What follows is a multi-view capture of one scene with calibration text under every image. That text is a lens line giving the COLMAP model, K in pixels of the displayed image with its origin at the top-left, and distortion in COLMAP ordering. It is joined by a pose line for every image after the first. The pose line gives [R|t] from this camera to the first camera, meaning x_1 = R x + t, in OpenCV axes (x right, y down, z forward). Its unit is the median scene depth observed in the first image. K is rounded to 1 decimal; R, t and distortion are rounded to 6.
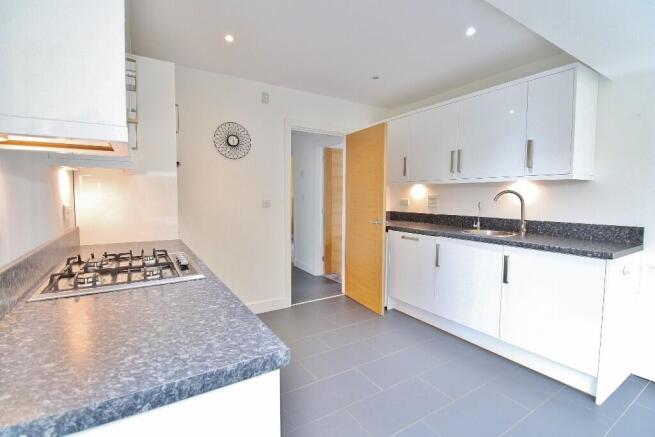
lens RADIAL K [[310.3, 0, 328.4], [0, 310.3, 207.8], [0, 0, 1]] dist [-0.002702, -0.000221]
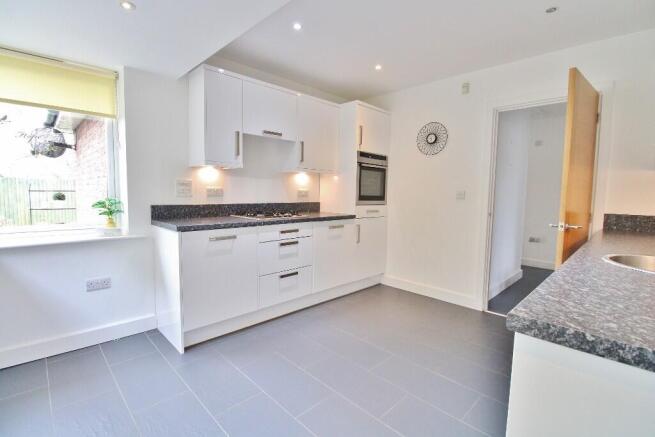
lens RADIAL K [[310.3, 0, 328.4], [0, 310.3, 207.8], [0, 0, 1]] dist [-0.002702, -0.000221]
pose [[0.207605, 0.063376, -0.976158, 0.707705], [-0.042112, 0.997553, 0.055808, -0.011181], [0.977306, 0.029522, 0.209765, 0.390208]]
